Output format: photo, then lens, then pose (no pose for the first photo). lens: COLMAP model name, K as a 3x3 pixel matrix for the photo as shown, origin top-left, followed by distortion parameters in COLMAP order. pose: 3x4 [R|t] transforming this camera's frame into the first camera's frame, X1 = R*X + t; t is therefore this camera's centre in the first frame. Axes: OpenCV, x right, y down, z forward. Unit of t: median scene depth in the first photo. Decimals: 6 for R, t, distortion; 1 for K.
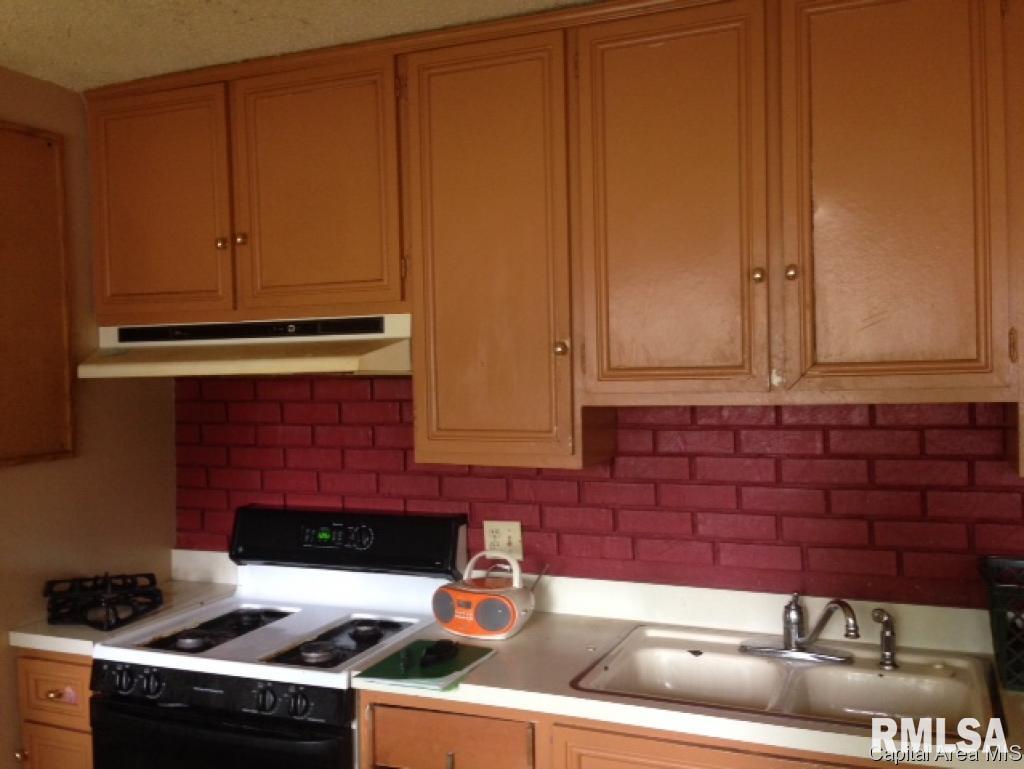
lens RADIAL K [[961.4, 0, 512.0], [0, 961.4, 384.5], [0, 0, 1]] dist [0.086640, -0.017717]
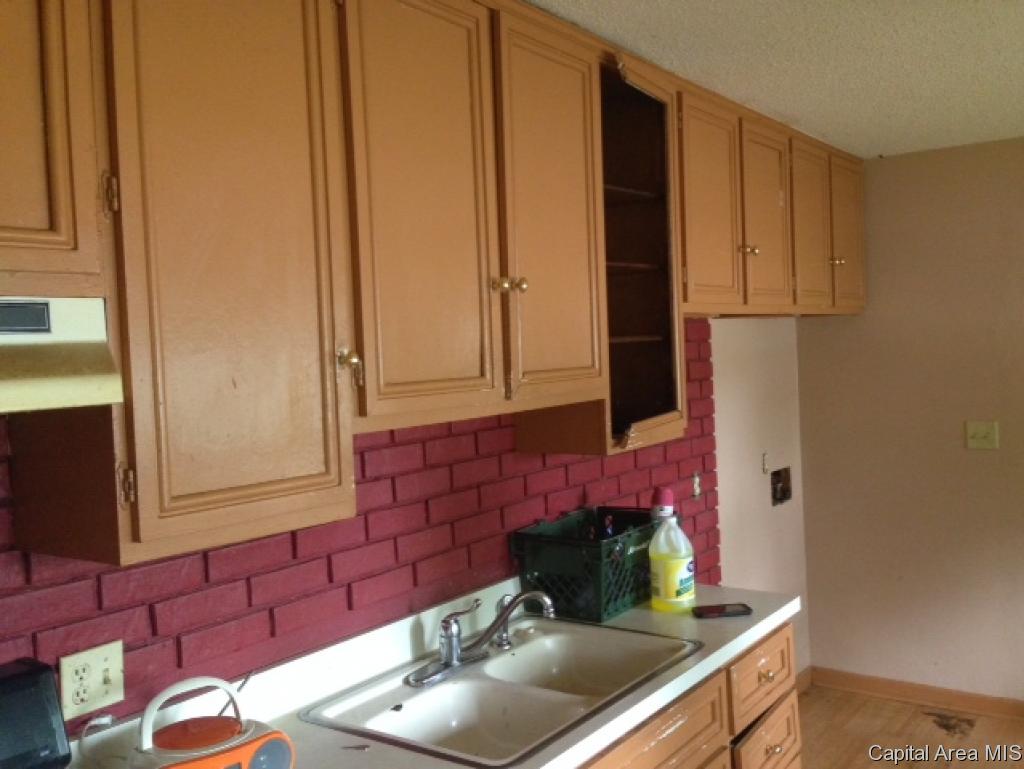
lens RADIAL K [[982.7, 0, 512.0], [0, 982.7, 384.5], [0, 0, 1]] dist [0.116839, -0.263618]
pose [[0.210865, -0.016517, 0.977376, -0.625243], [0.070675, 0.997498, 0.001609, -0.008454], [-0.974957, 0.068736, 0.211505, 0.653773]]
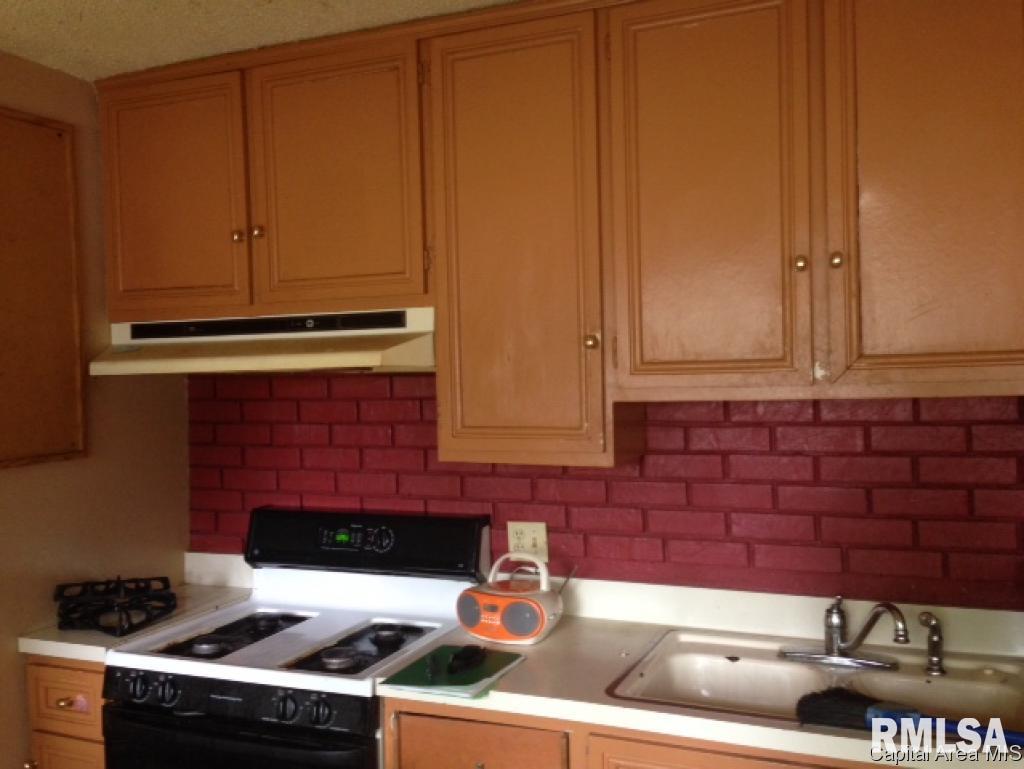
lens RADIAL K [[953.3, 0, 512.0], [0, 953.3, 384.5], [0, 0, 1]] dist [0.084030, -0.003756]
pose [[0.999996, -0.002650, -0.000210, -0.026954], [0.002648, 0.999981, -0.005577, 0.009693], [0.000225, 0.005576, 0.999984, 0.042299]]
